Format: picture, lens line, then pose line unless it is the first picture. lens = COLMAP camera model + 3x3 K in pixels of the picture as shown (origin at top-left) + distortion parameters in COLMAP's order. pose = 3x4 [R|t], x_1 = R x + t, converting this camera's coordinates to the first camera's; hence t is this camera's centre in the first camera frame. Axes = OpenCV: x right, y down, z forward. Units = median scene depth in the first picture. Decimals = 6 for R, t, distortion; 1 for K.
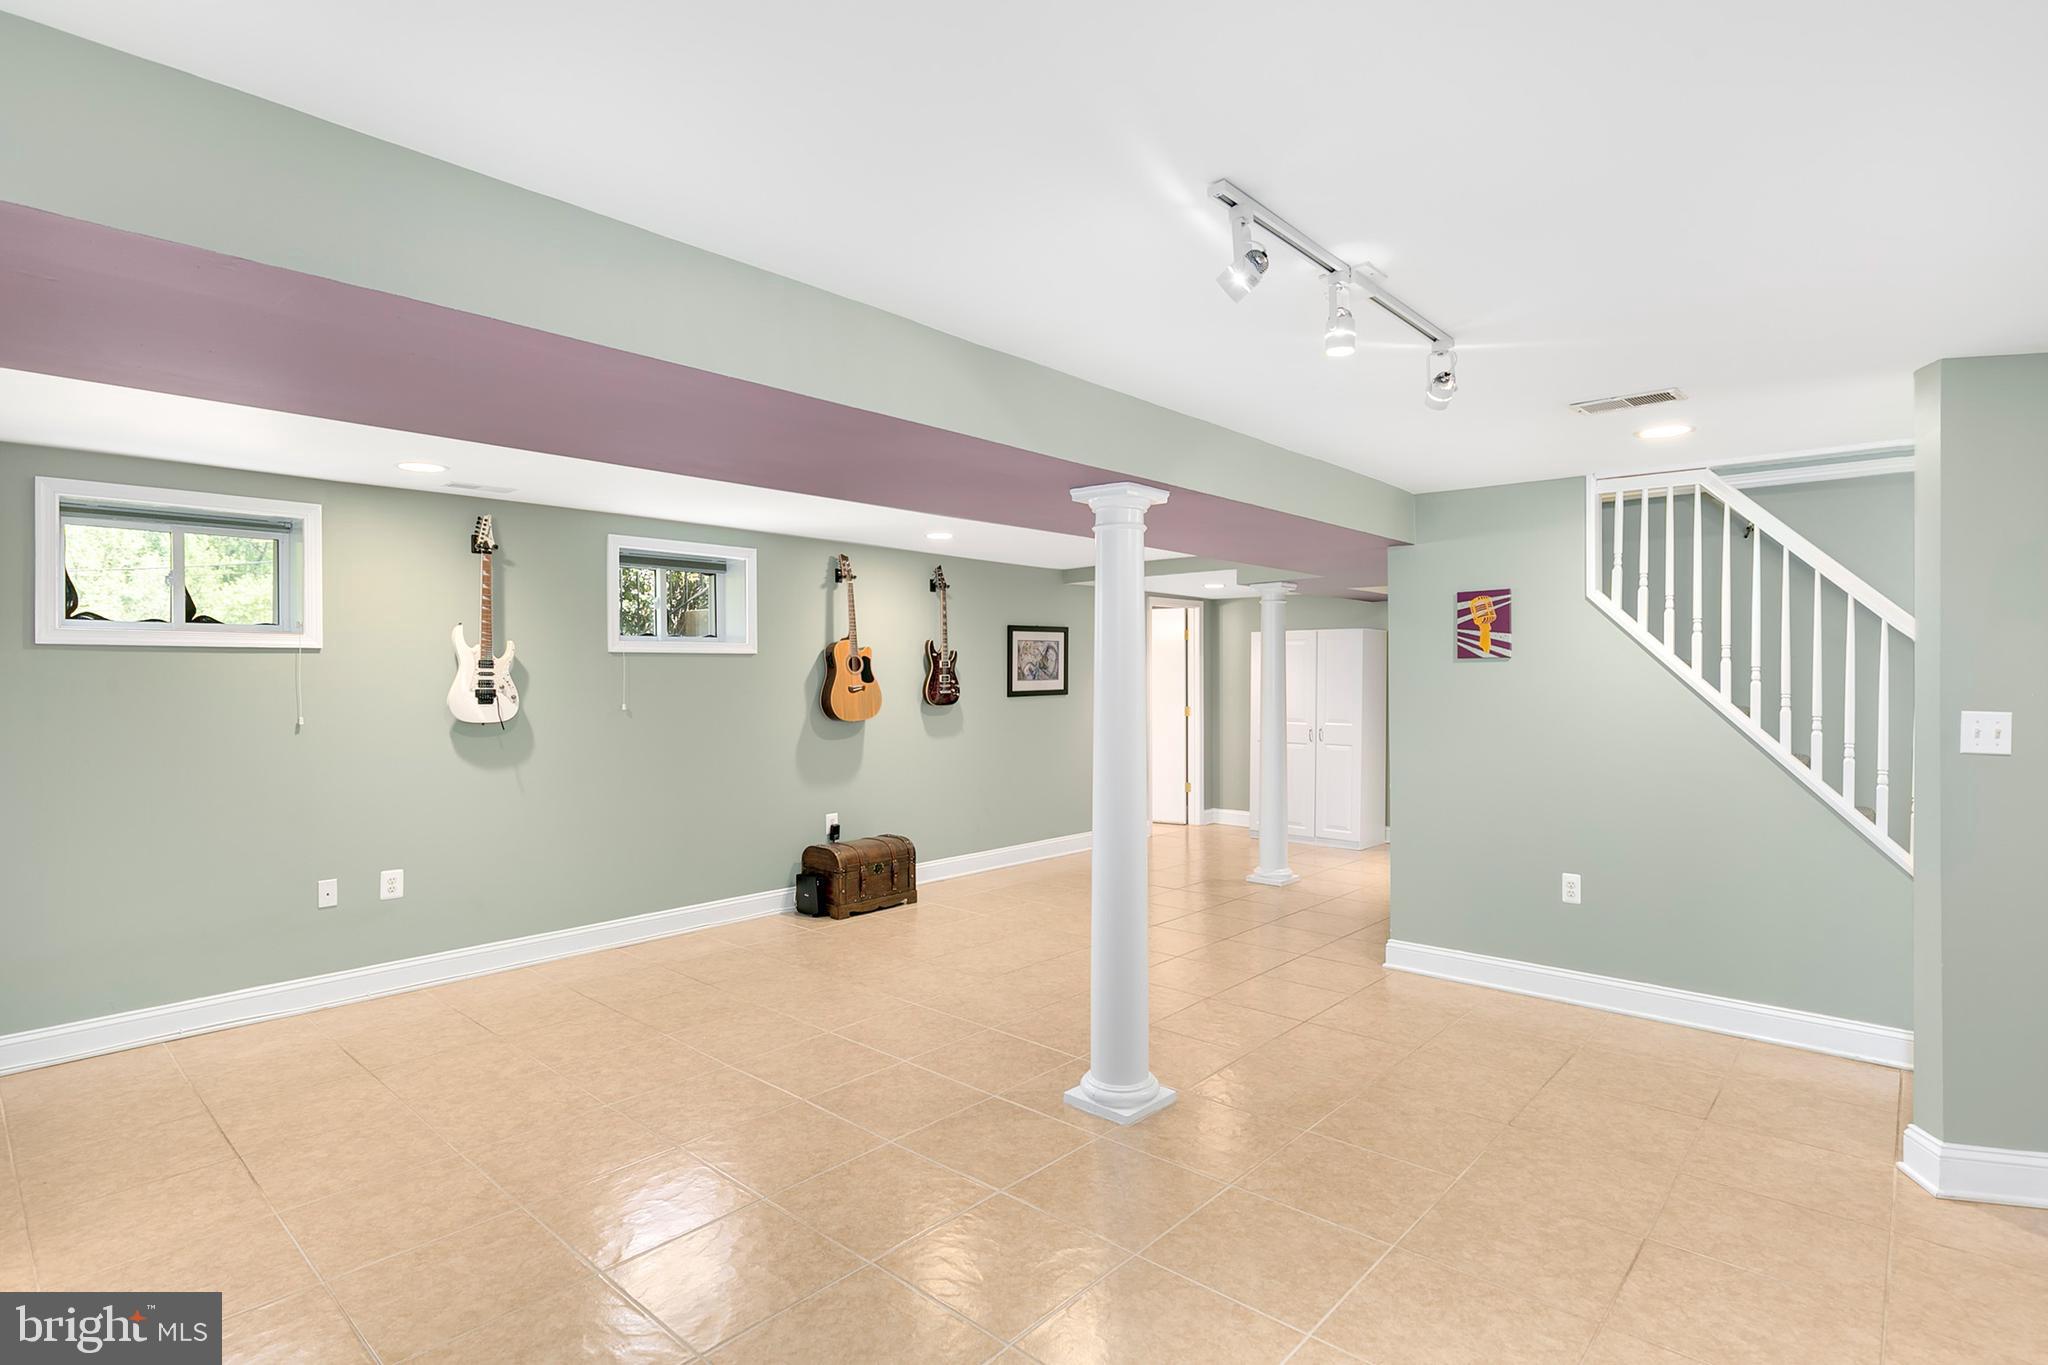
lens RADIAL K [[1010.4, 0, 1002.3], [0, 1010.4, 674.1], [0, 0, 1]] dist [-0.004931, -0.000295]
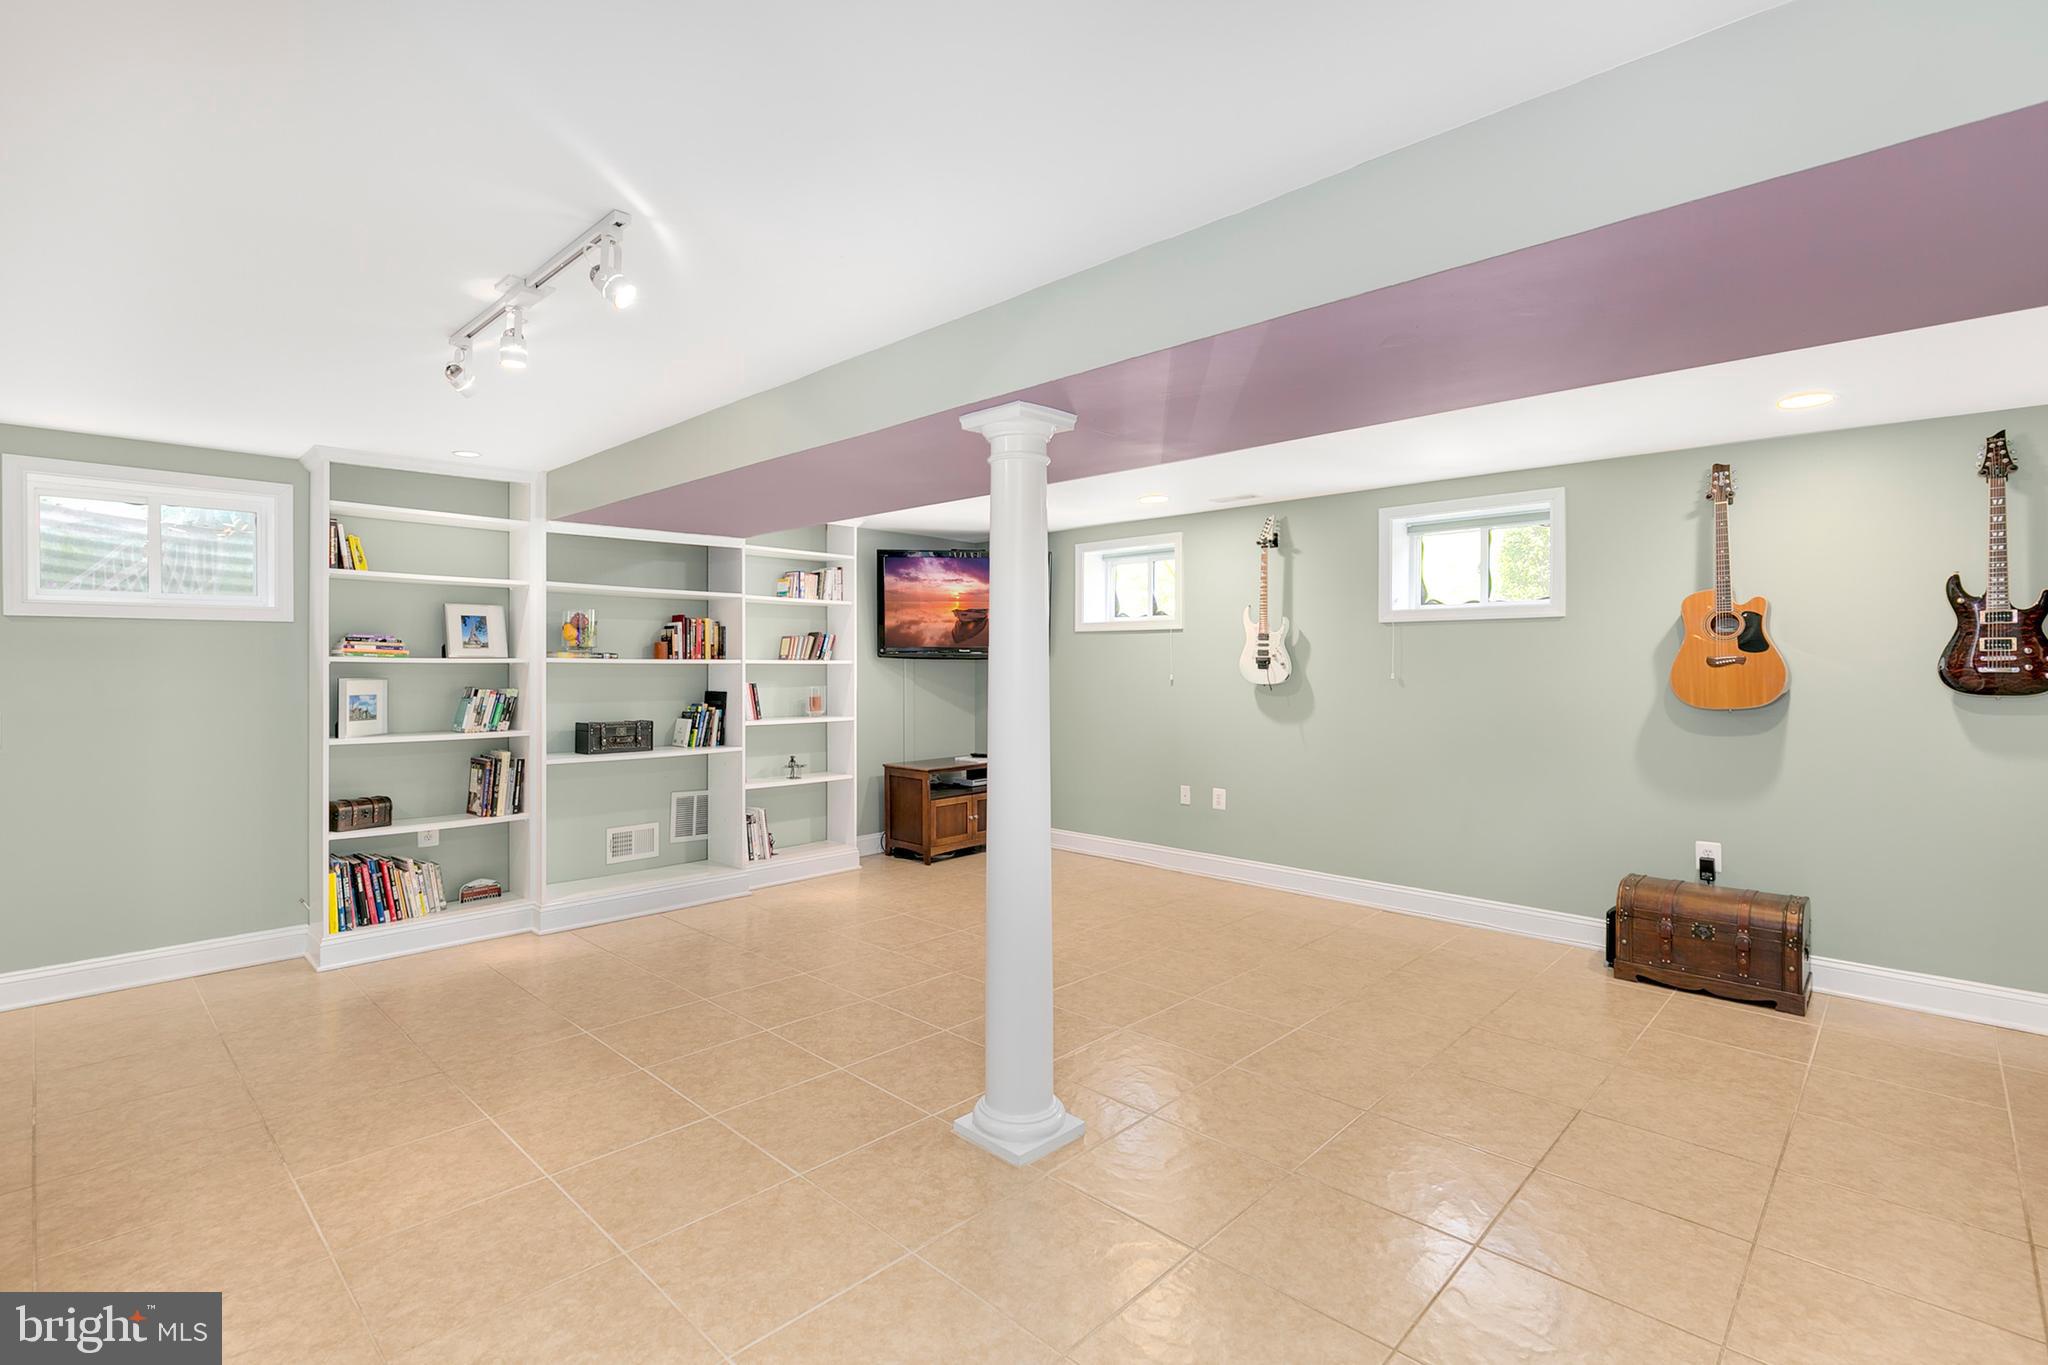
lens RADIAL K [[929.6, 0, 1013.1], [0, 929.6, 662.5], [0, 0, 1]] dist [0.011661, -0.003656]
pose [[-0.021308, 0.005202, -0.999759, 0.680234], [0.000870, 0.999986, 0.005185, 0.016420], [0.999773, -0.000760, -0.021312, 0.762506]]
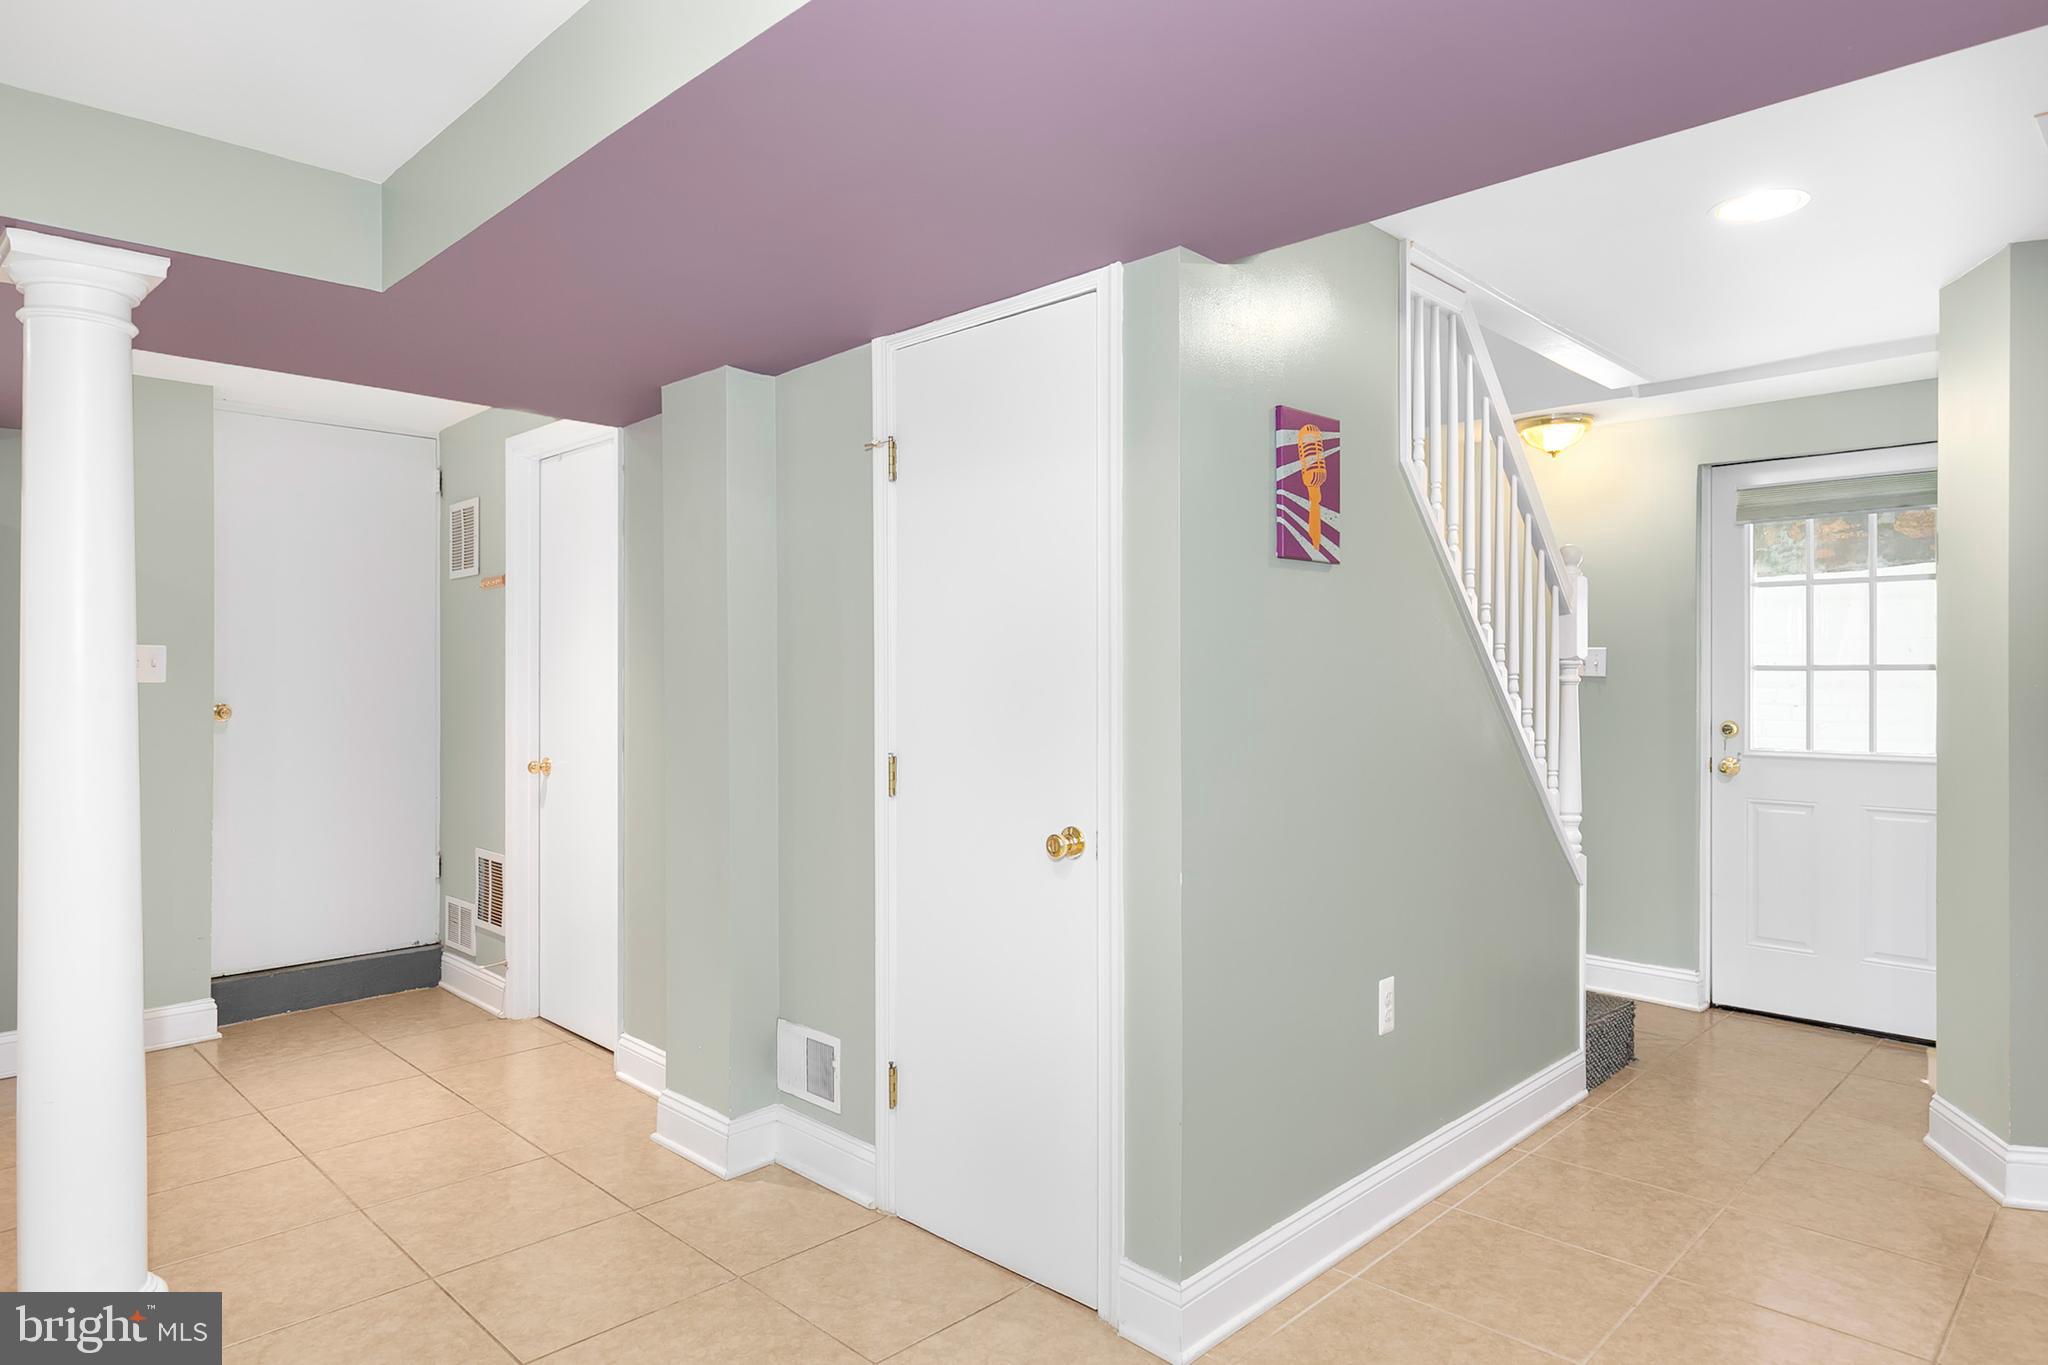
lens RADIAL K [[1197.1, 0, 1020.4], [0, 1197.1, 678.0], [0, 0, 1]] dist [-0.000967, 0.000671]
pose [[0.031514, 0.004588, 0.999493, -0.071591], [0.002940, 0.999985, -0.004683, 0.040310], [-0.999499, 0.003086, 0.031500, 1.132684]]
